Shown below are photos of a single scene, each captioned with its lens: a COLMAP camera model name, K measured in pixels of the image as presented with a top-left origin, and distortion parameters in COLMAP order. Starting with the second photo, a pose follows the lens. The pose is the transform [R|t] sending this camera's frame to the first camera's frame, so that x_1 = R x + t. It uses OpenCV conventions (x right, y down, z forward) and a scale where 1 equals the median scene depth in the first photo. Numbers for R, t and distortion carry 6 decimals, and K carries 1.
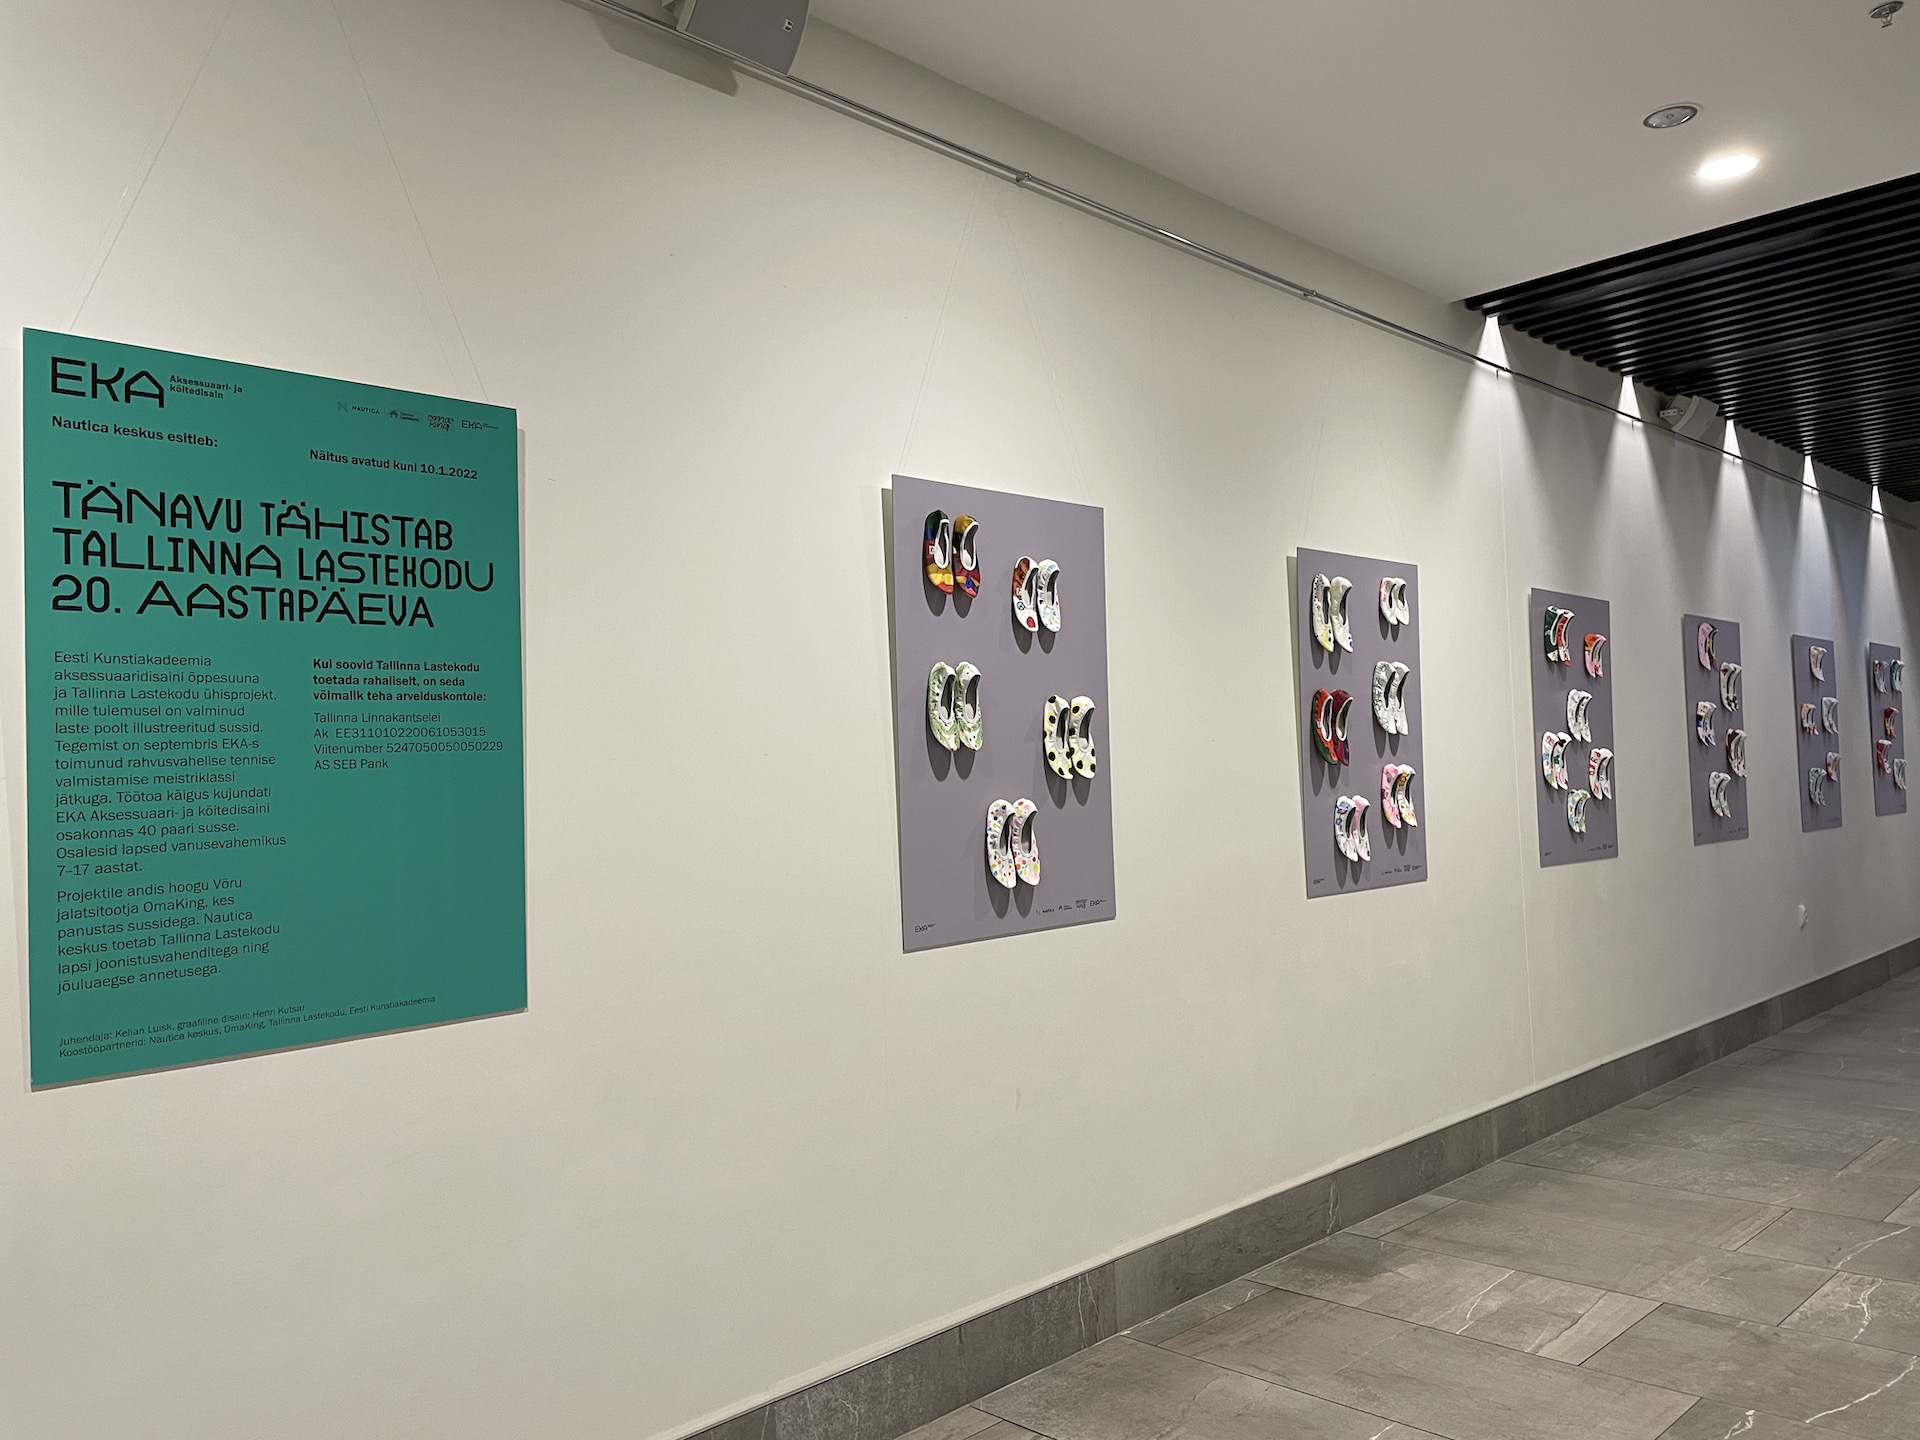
lens RADIAL K [[1454.6, 0, 962.1], [0, 1454.6, 717.1], [0, 0, 1]] dist [0.085700, -0.103487]
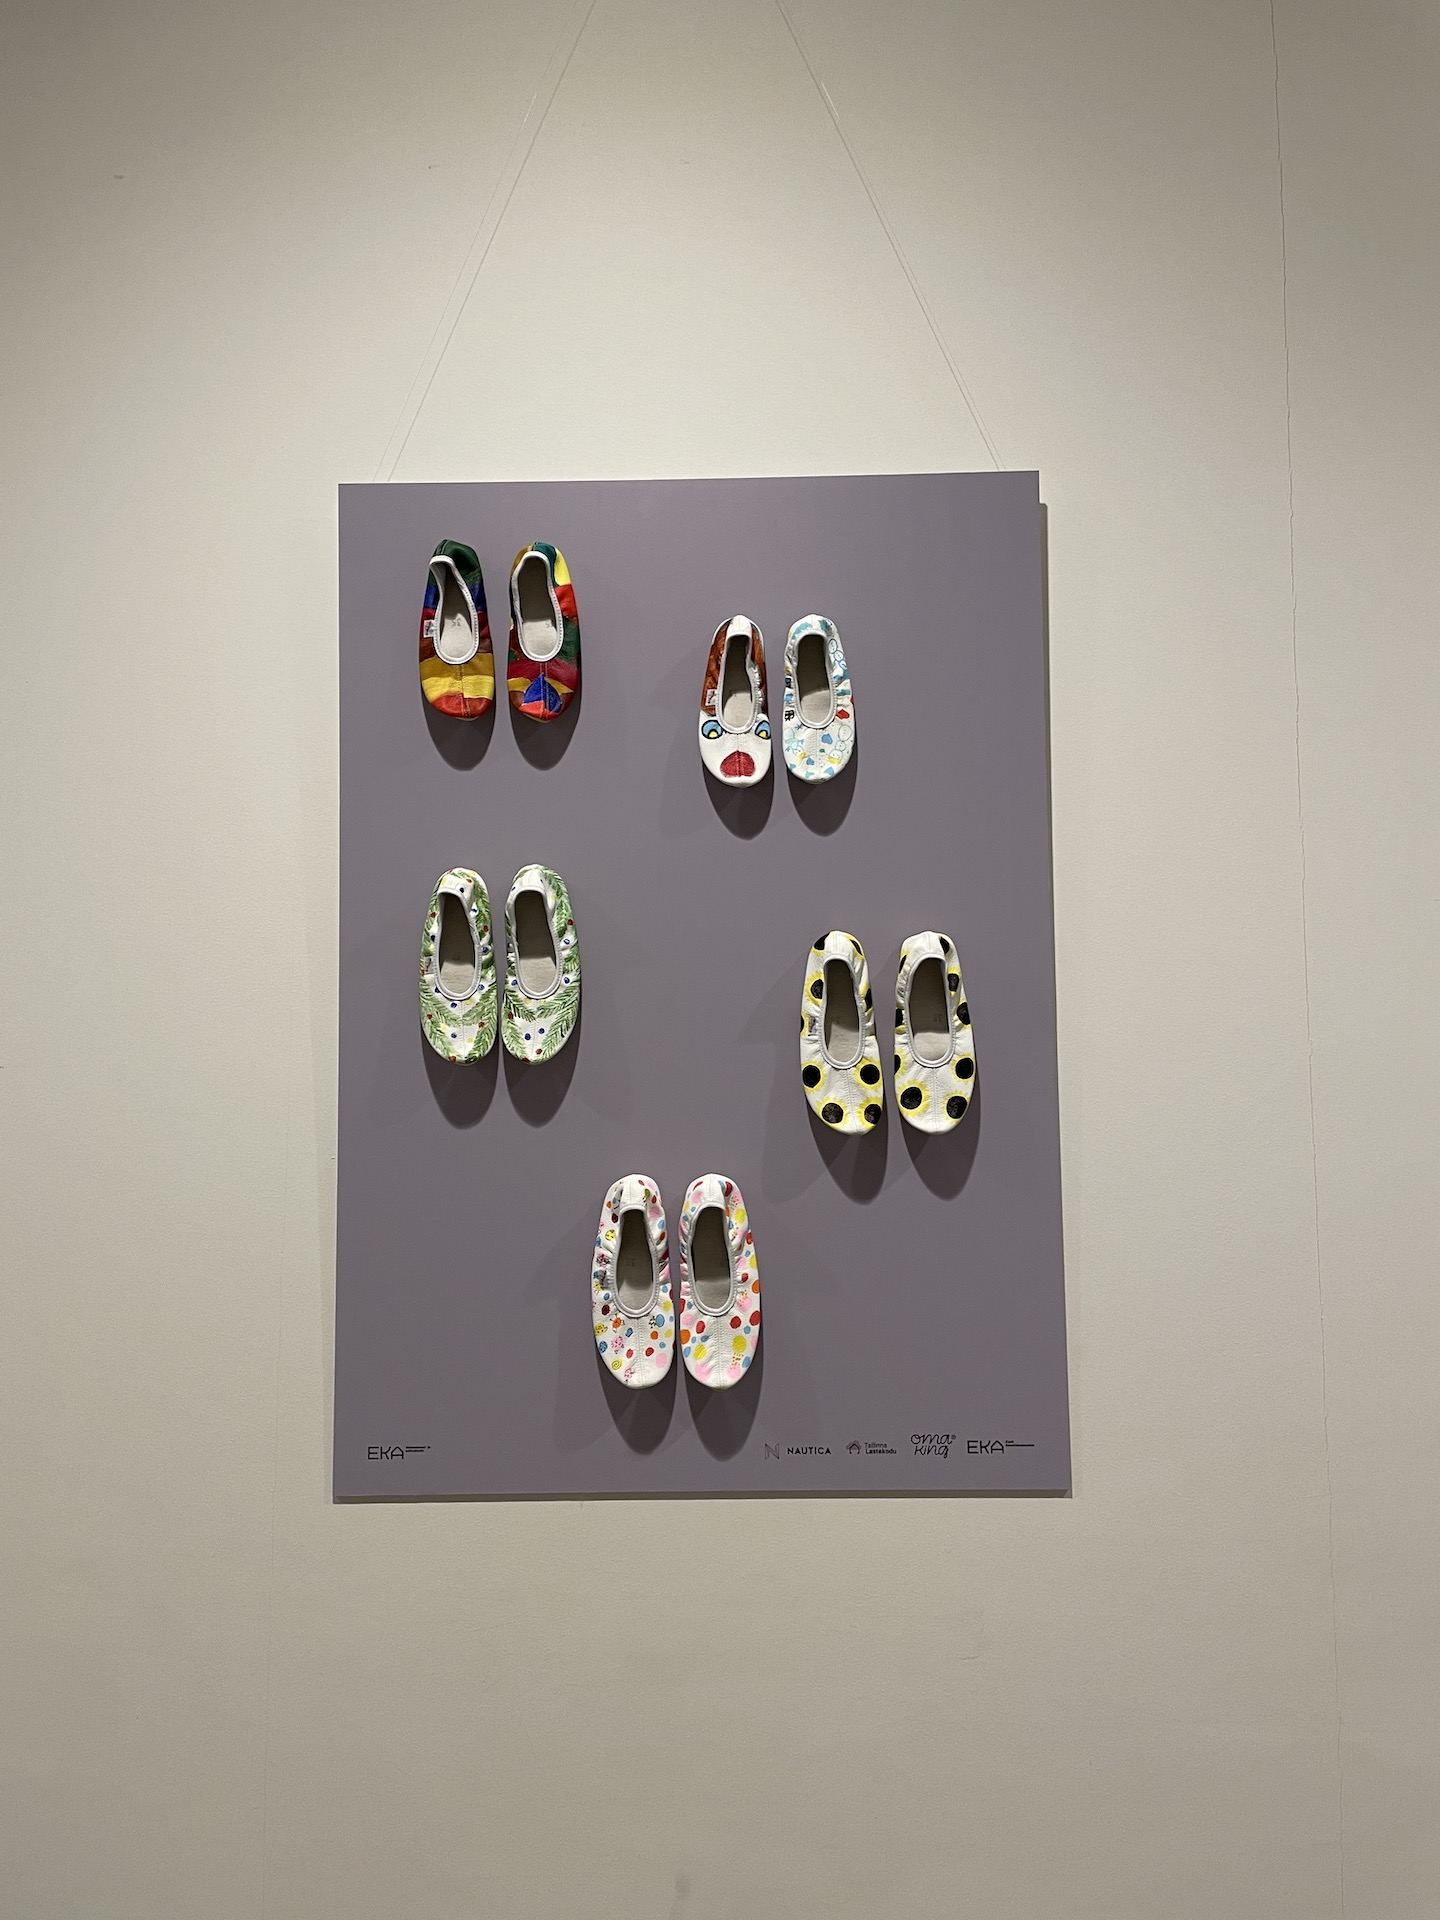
lens RADIAL K [[1454.6, 0, 718.5], [0, 1454.6, 955.2], [0, 0, 1]] dist [0.085700, -0.103487]
pose [[0.689095, -0.037867, -0.723681, 0.483895], [0.011630, 0.999083, -0.041204, 0.012390], [0.724577, 0.019977, 0.688904, 0.956894]]
